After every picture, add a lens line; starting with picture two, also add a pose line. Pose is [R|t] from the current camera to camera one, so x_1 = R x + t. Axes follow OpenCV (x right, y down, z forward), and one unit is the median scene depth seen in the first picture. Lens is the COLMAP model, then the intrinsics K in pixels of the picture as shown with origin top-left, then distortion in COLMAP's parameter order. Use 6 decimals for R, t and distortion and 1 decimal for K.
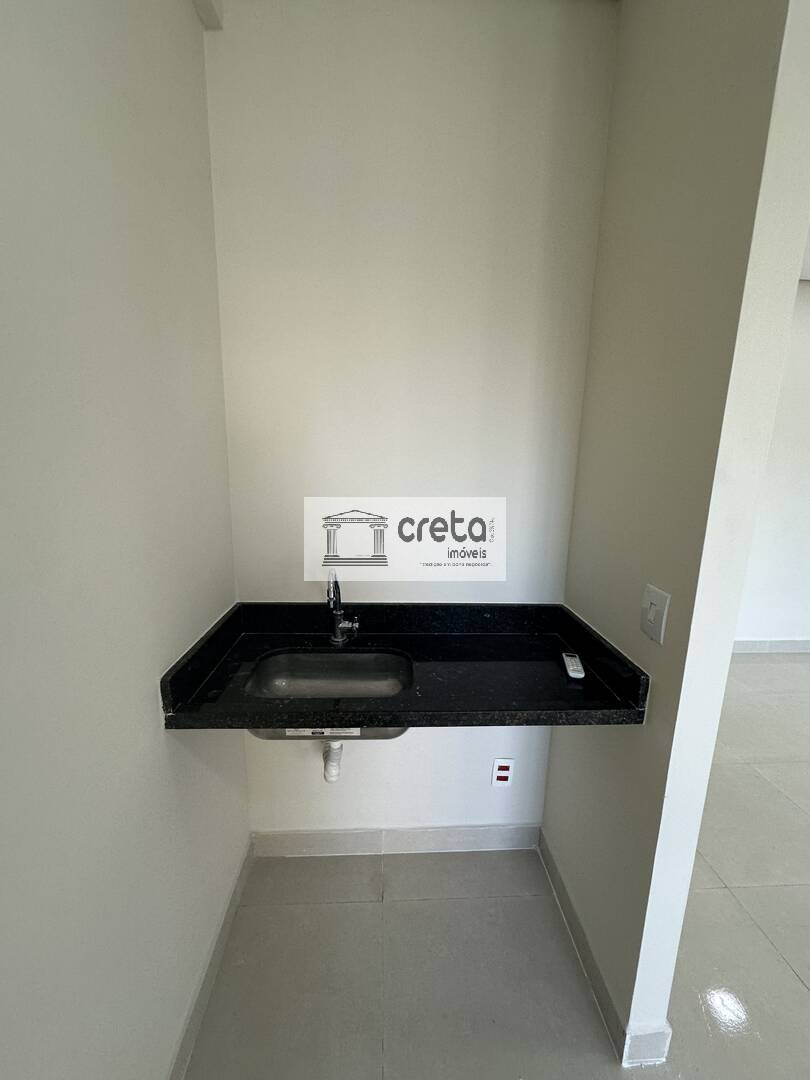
lens RADIAL K [[432.2, 0, 405.2], [0, 432.2, 530.4], [0, 0, 1]] dist [0.000891, -0.000643]
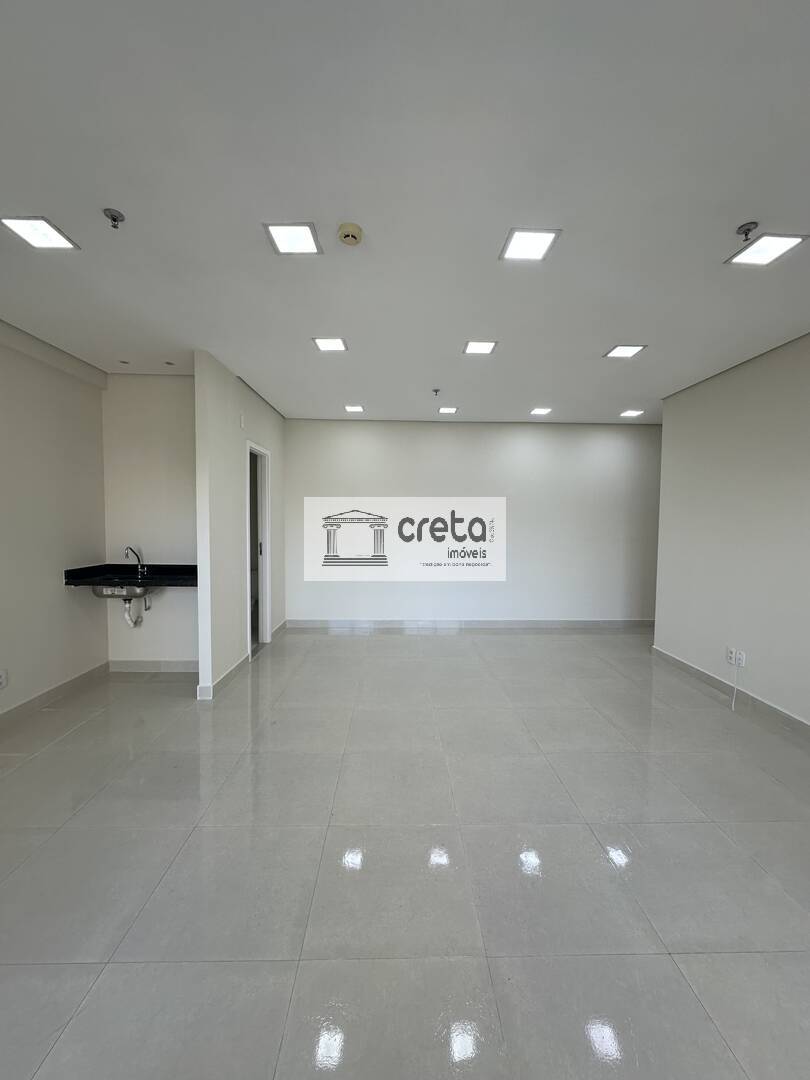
lens RADIAL K [[432.2, 0, 409.0], [0, 432.2, 530.6], [0, 0, 1]] dist [0.000891, -0.000643]
pose [[0.999215, -0.017348, -0.035614, 1.729878], [0.011414, 0.986965, -0.160527, 0.438270], [0.037934, 0.159994, 0.986389, -1.781992]]
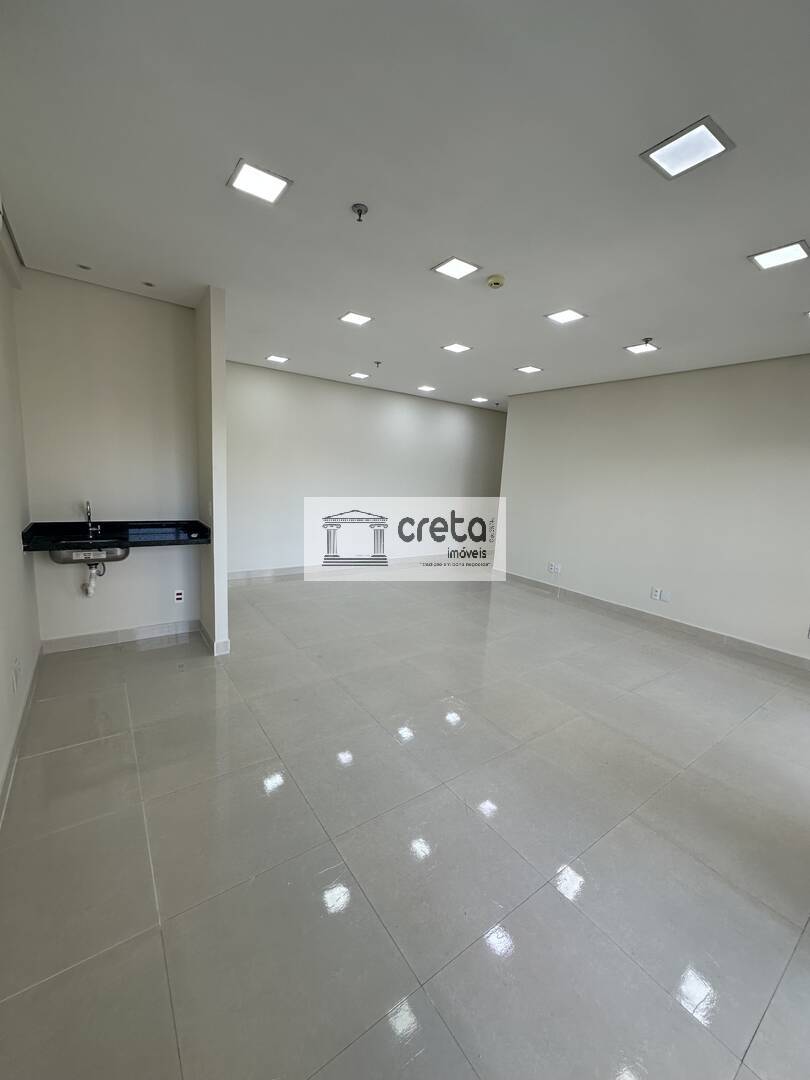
lens RADIAL K [[432.2, 0, 407.5], [0, 432.2, 530.5], [0, 0, 1]] dist [0.000891, -0.000643]
pose [[0.845345, -0.052368, 0.531648, 0.055555], [0.068269, 0.997614, -0.010286, 0.368623], [-0.529841, 0.044990, 0.846903, -1.935798]]
